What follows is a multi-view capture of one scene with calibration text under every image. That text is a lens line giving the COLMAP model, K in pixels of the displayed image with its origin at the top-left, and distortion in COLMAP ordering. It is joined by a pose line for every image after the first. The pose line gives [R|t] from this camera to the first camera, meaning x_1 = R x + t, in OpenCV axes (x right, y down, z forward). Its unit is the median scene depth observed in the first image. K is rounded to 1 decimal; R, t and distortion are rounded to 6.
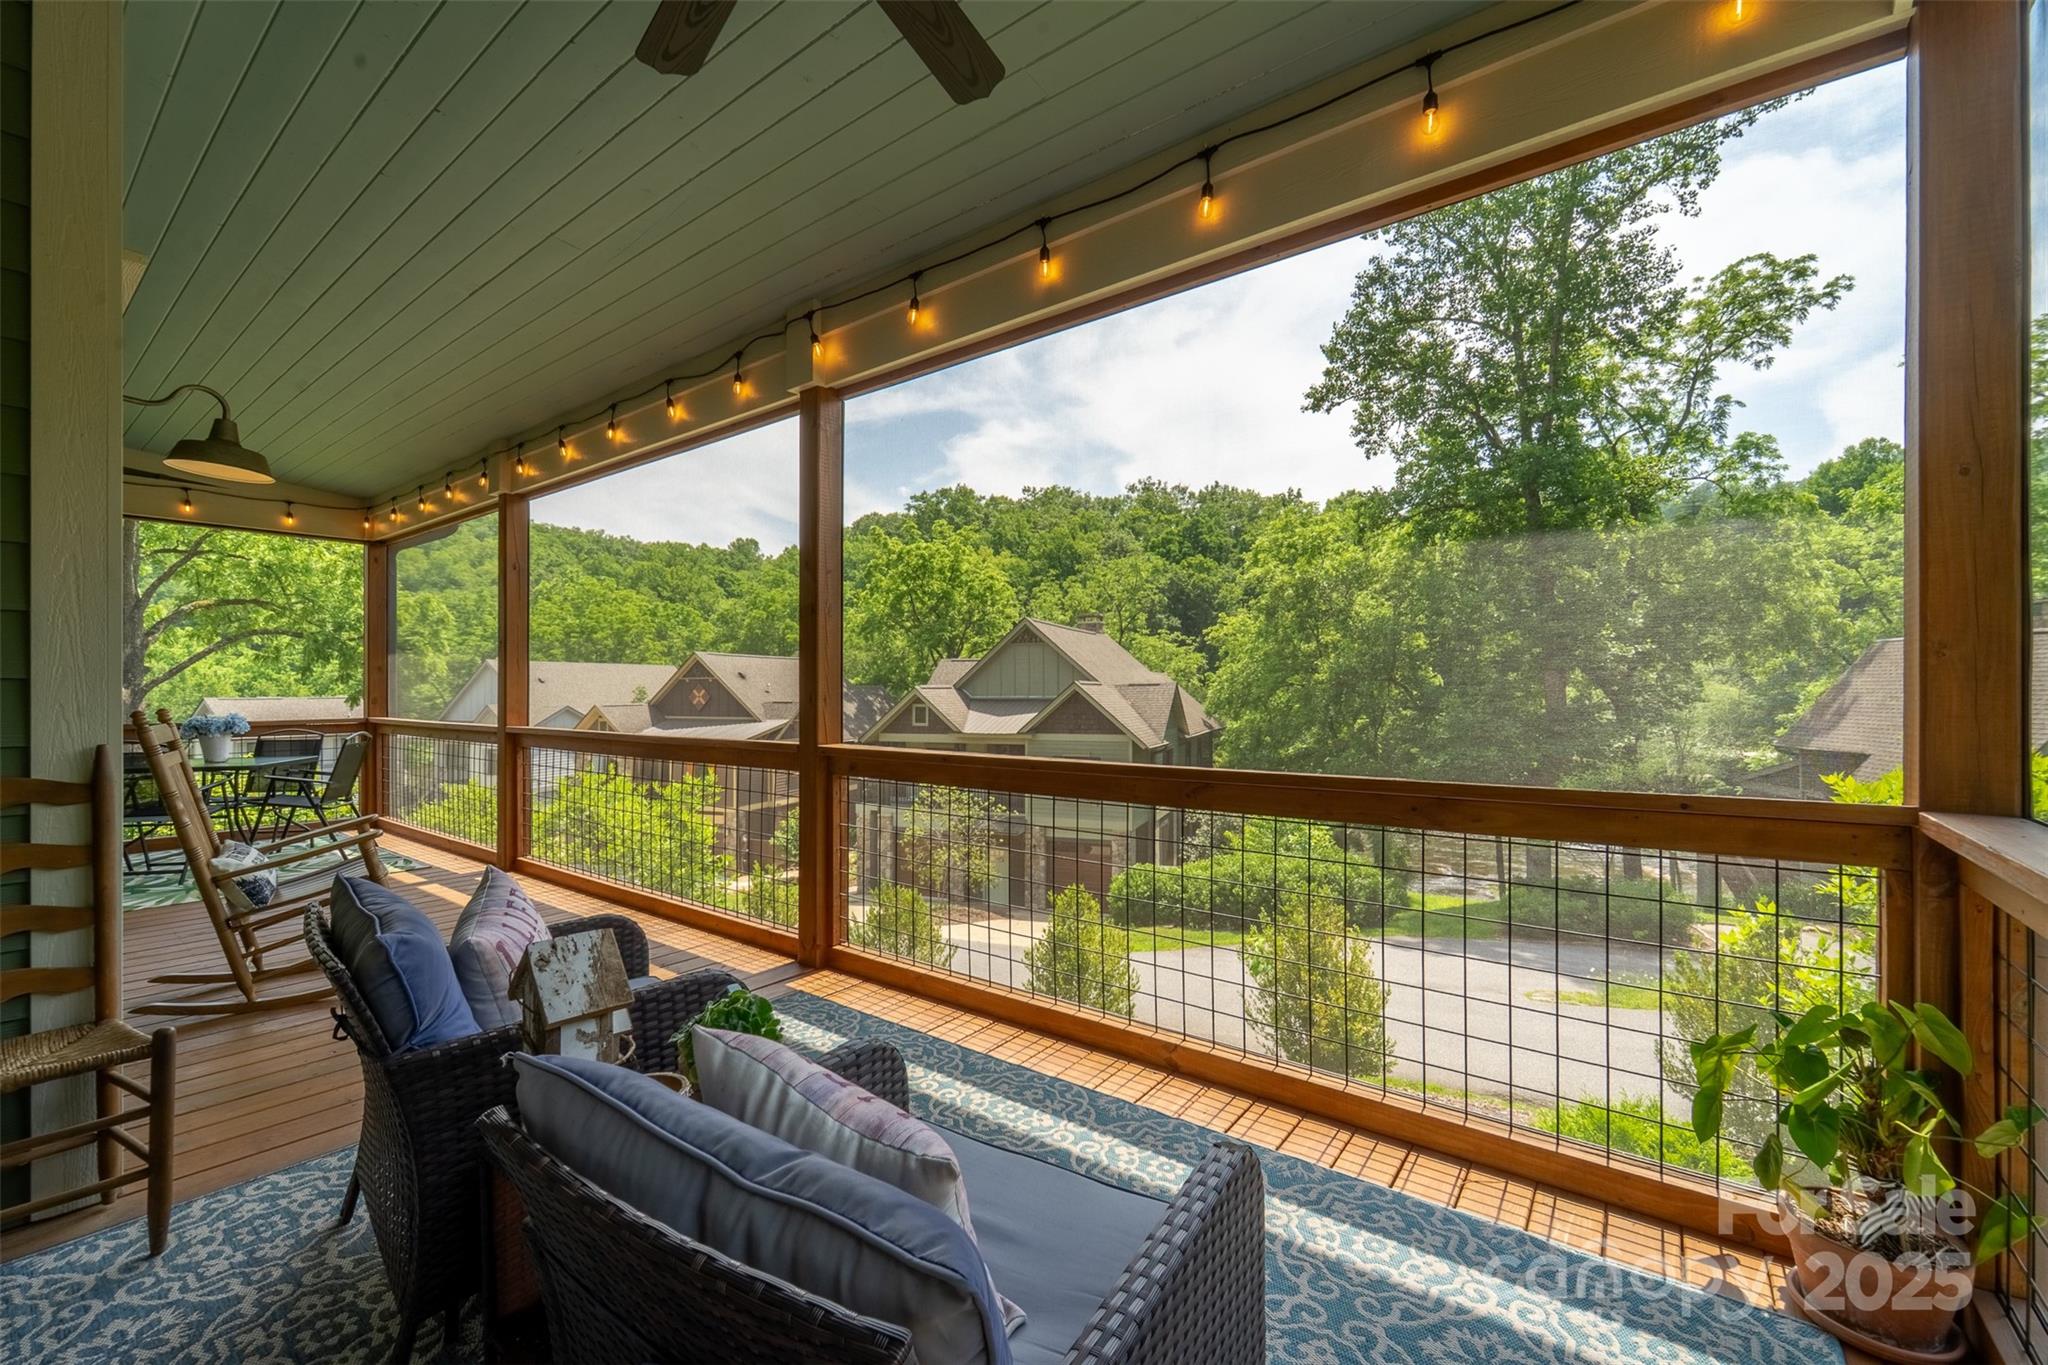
lens RADIAL K [[844.6, 0, 1029.6], [0, 844.6, 688.6], [0, 0, 1]] dist [-0.001217, -0.000721]
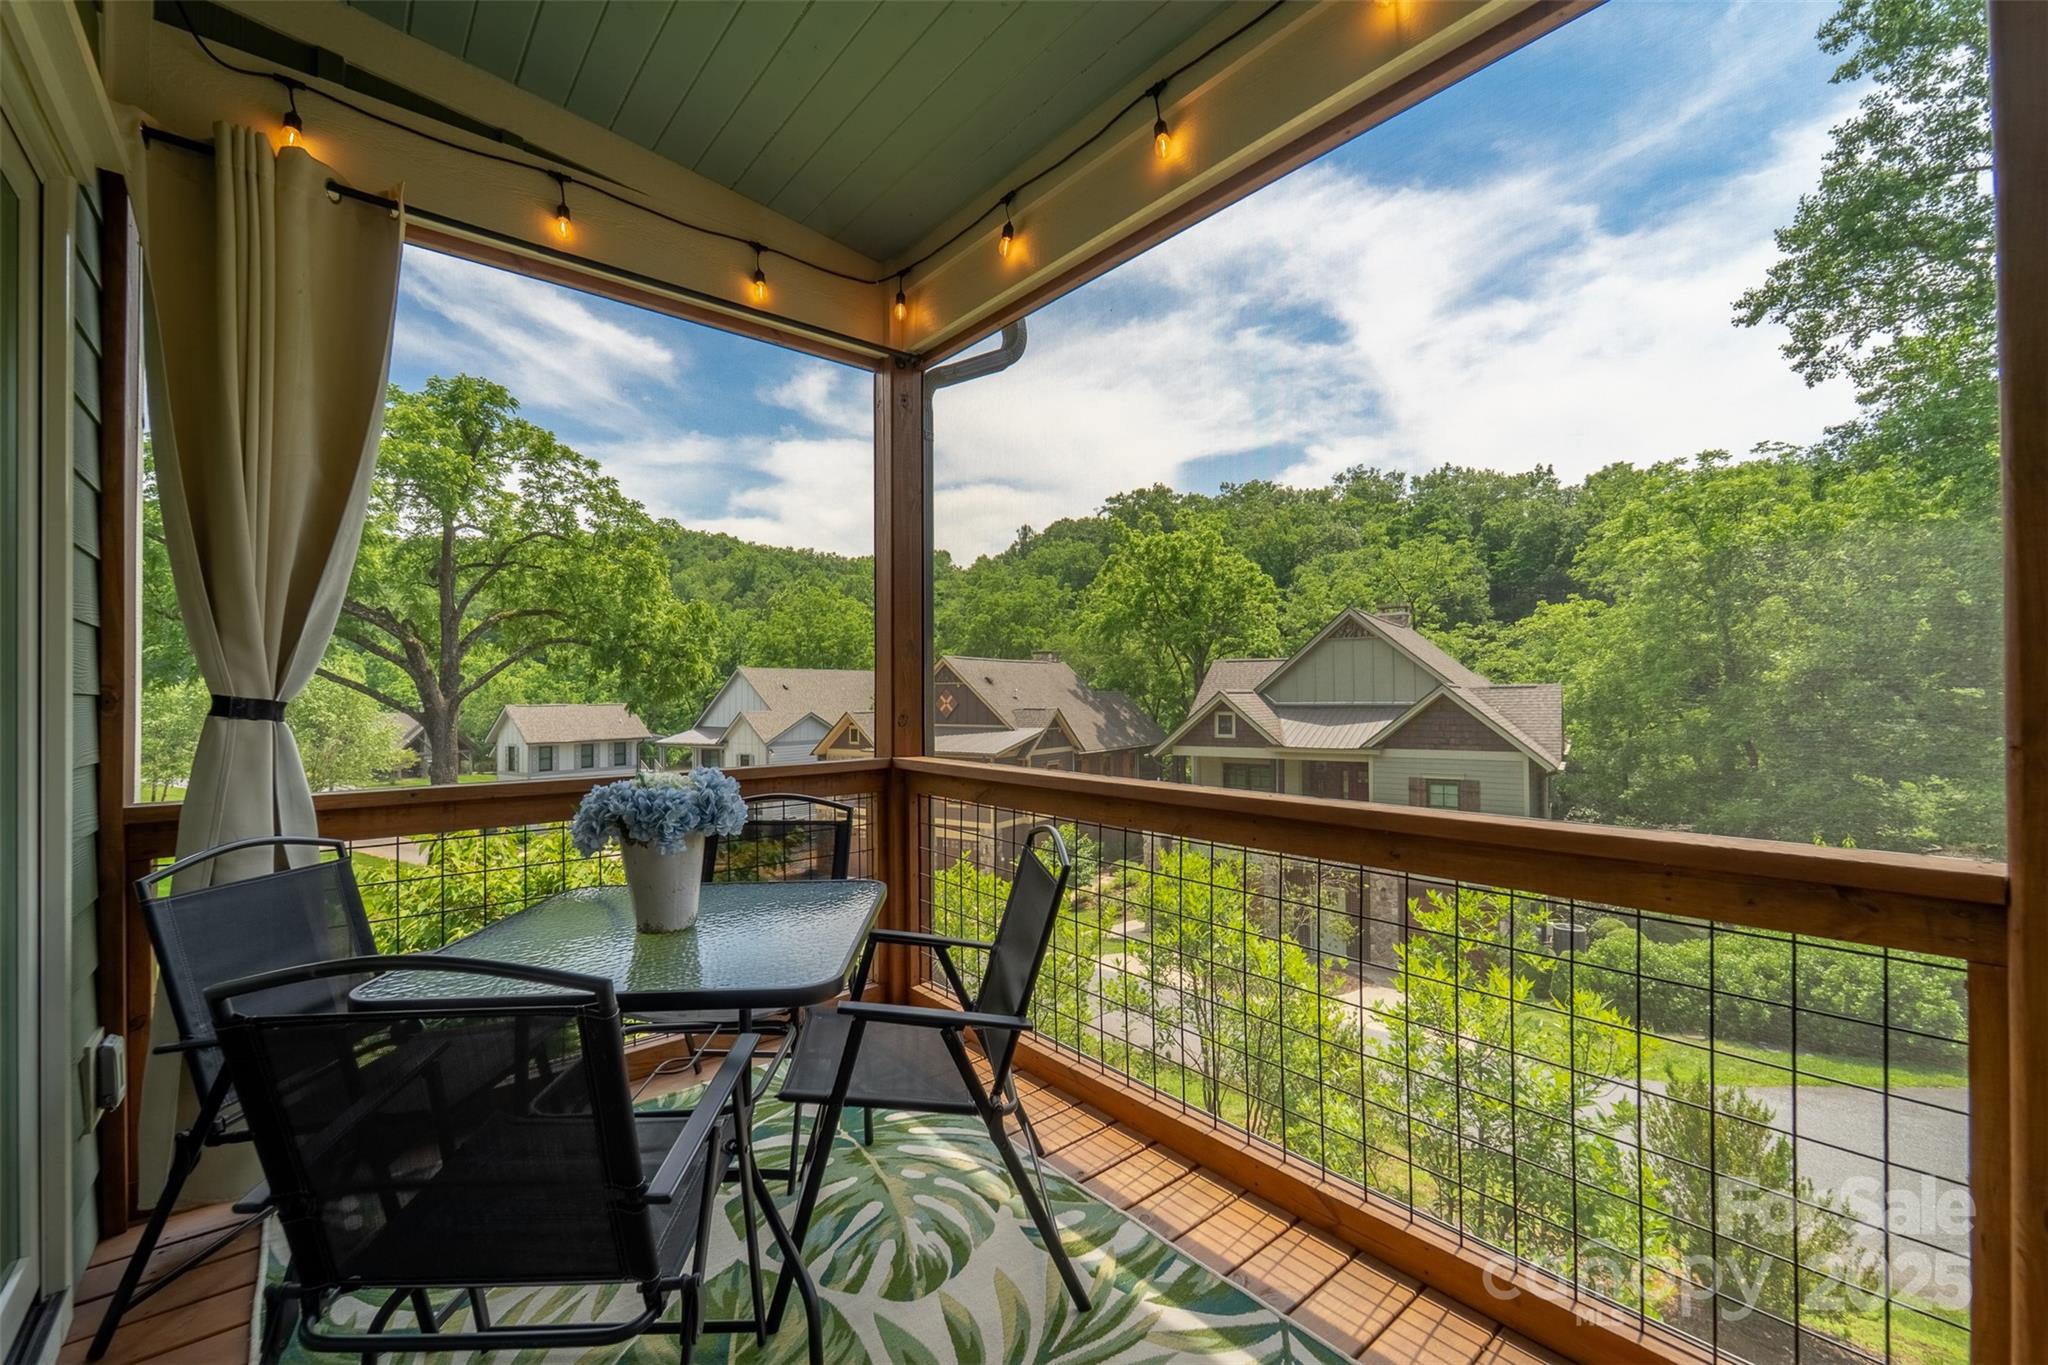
lens RADIAL K [[844.6, 0, 1029.6], [0, 844.6, 688.6], [0, 0, 1]] dist [-0.001217, -0.000721]
pose [[0.976923, -0.005824, -0.213510, -0.128024], [0.004528, 0.999968, -0.006560, -0.000262], [0.213542, 0.005442, 0.976919, 0.121277]]
